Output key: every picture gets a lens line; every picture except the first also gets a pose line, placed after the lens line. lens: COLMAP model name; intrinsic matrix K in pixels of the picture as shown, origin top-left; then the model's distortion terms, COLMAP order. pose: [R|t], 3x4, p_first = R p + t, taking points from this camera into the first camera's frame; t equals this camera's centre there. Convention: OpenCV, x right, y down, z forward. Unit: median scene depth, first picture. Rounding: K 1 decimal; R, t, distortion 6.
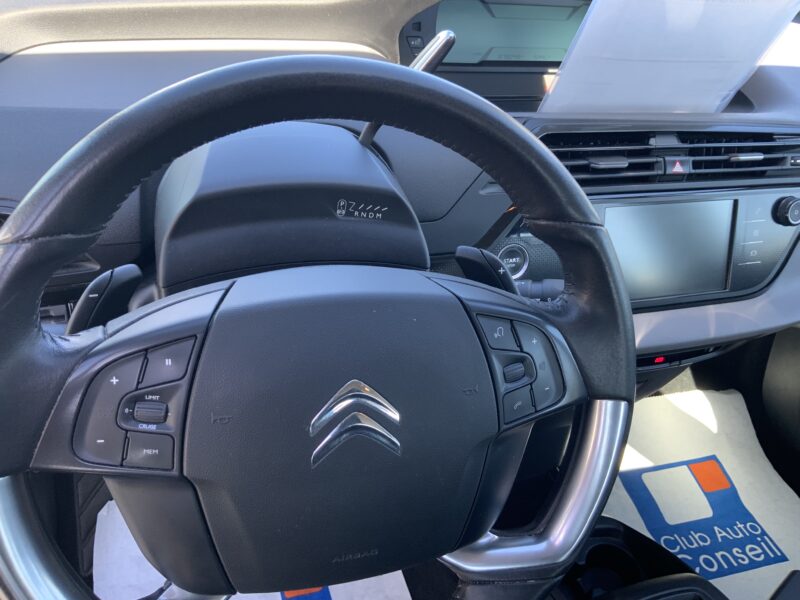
lens RADIAL K [[680.7, 0, 400.0], [0, 680.7, 300.0], [0, 0, 1]] dist [0.070275, -0.152336]
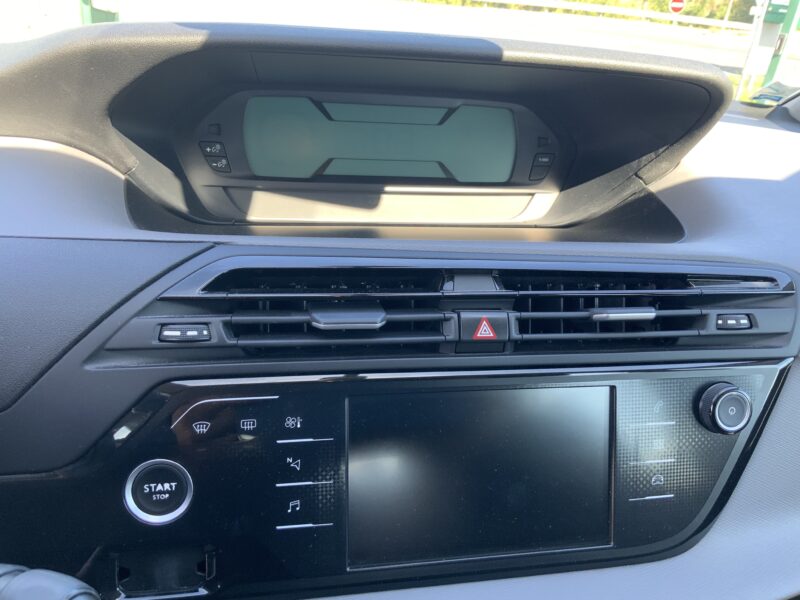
lens RADIAL K [[680.7, 0, 400.0], [0, 680.7, 300.0], [0, 0, 1]] dist [0.070275, -0.152336]
pose [[0.992296, 0.019511, -0.122344, 0.389716], [-0.043383, 0.979720, -0.195619, -0.098631], [0.116046, 0.199420, 0.973018, 0.411164]]
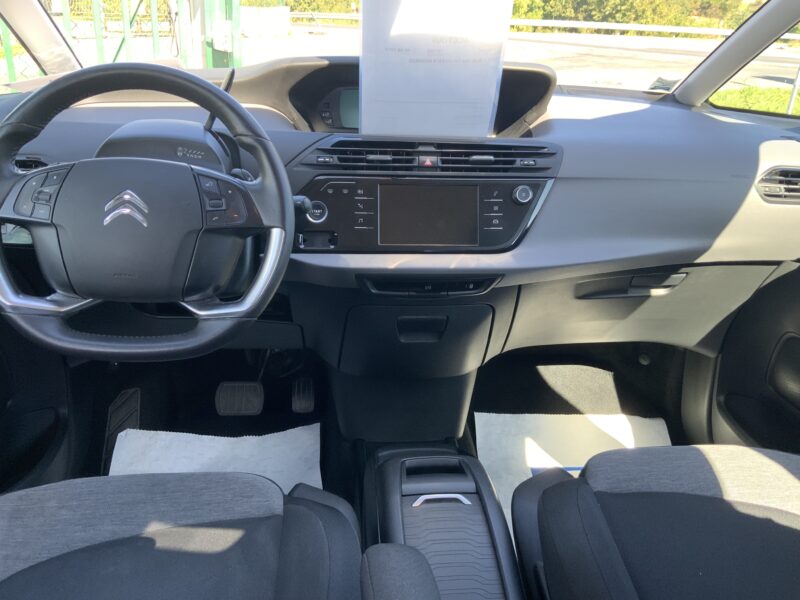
lens RADIAL K [[680.7, 0, 400.0], [0, 680.7, 300.0], [0, 0, 1]] dist [0.070275, -0.152336]
pose [[0.971066, 0.016396, -0.238247, 0.706242], [-0.071681, 0.971650, -0.225294, 0.478189], [0.227799, 0.235853, 0.944712, -0.451025]]
